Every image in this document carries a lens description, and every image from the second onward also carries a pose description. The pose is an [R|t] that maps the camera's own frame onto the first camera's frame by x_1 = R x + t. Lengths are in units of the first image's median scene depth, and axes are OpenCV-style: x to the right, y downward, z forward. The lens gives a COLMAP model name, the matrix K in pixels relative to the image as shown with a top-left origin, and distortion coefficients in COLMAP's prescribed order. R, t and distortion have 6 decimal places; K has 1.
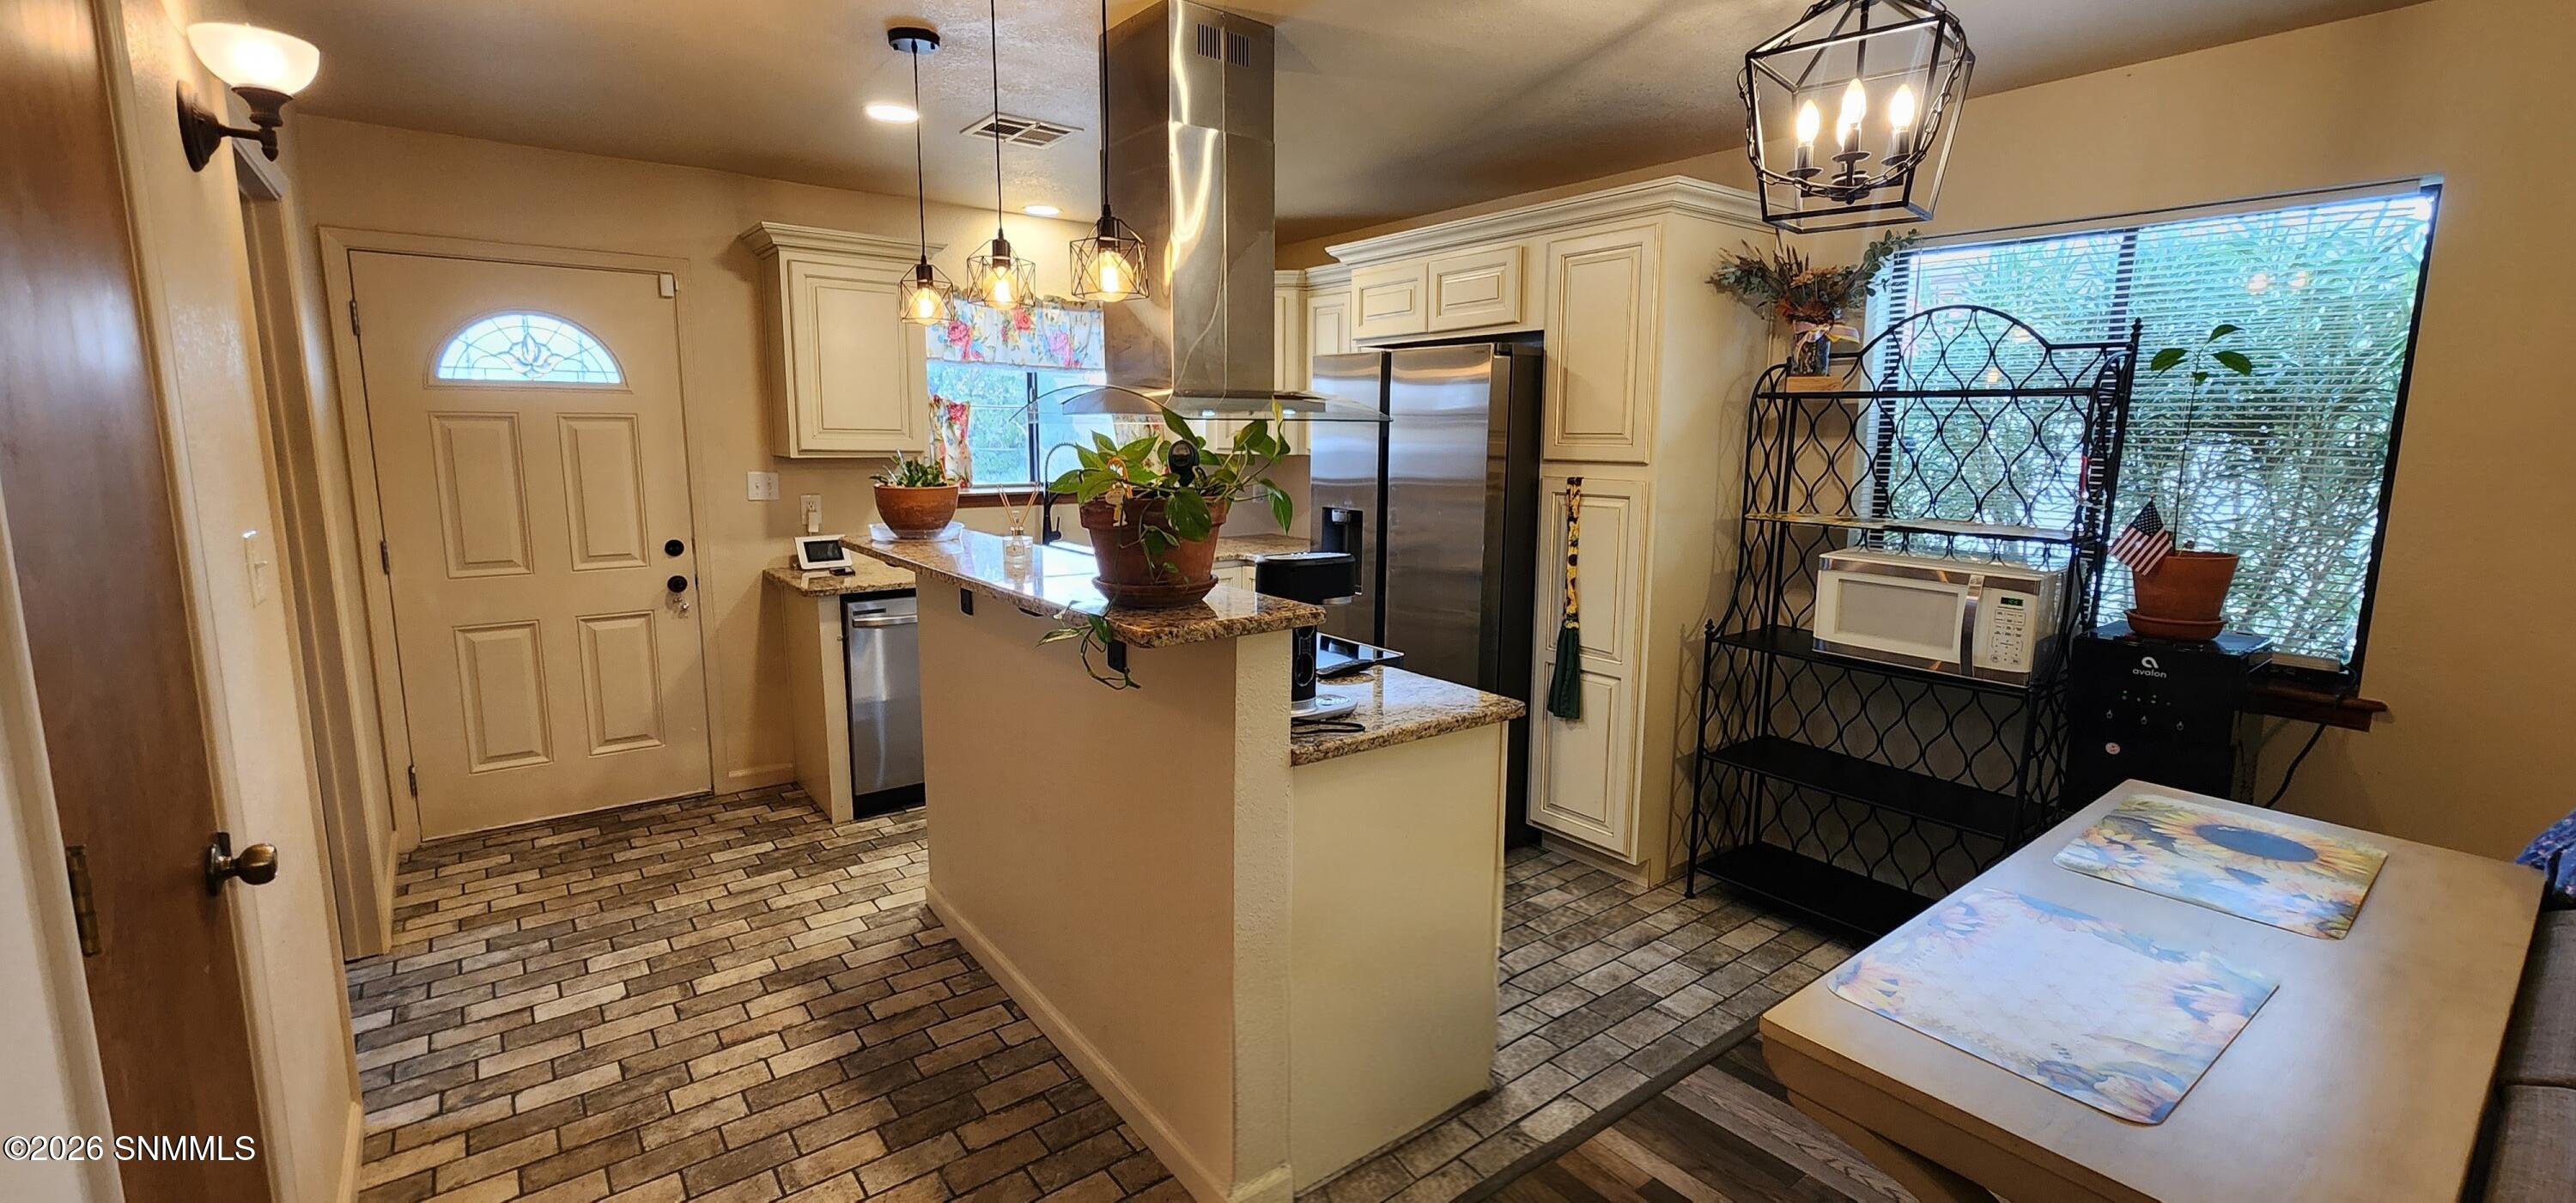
lens RADIAL K [[1056.0, 0, 1290.3], [0, 1056.0, 589.4], [0, 0, 1]] dist [0.001380, 0.000281]
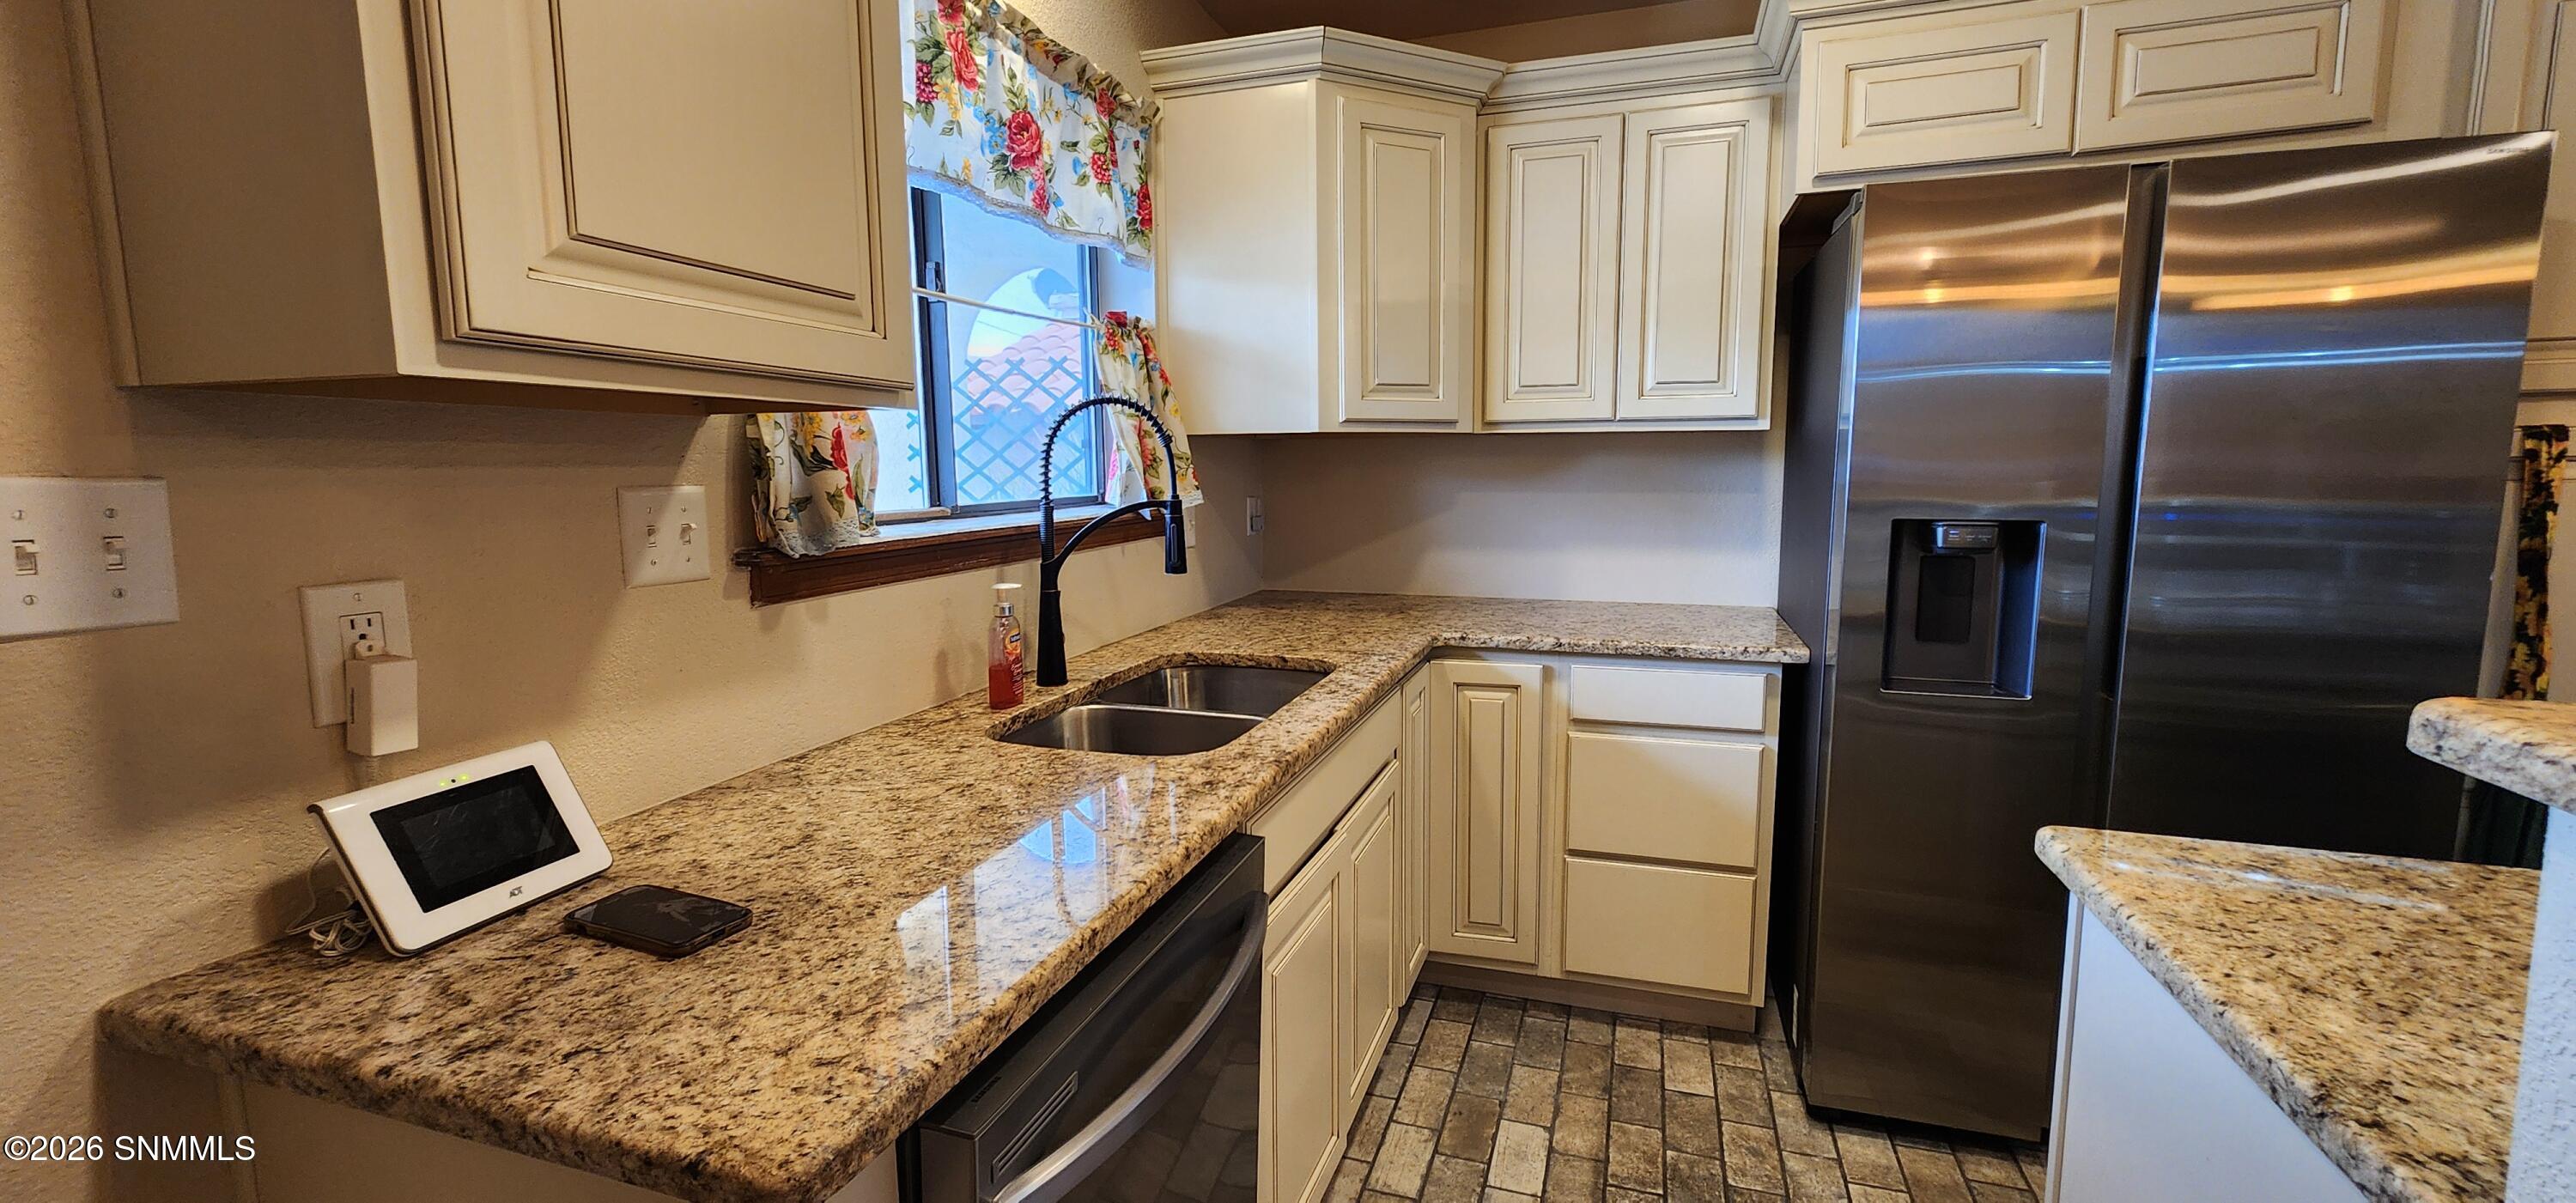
lens RADIAL K [[1056.0, 0, 1290.3], [0, 1056.0, 589.4], [0, 0, 1]] dist [0.001380, 0.000281]
pose [[0.829622, -0.083652, 0.552024, -0.510974], [0.099992, 0.994988, 0.000502, -0.085227], [-0.549299, 0.054782, 0.833828, 0.881975]]
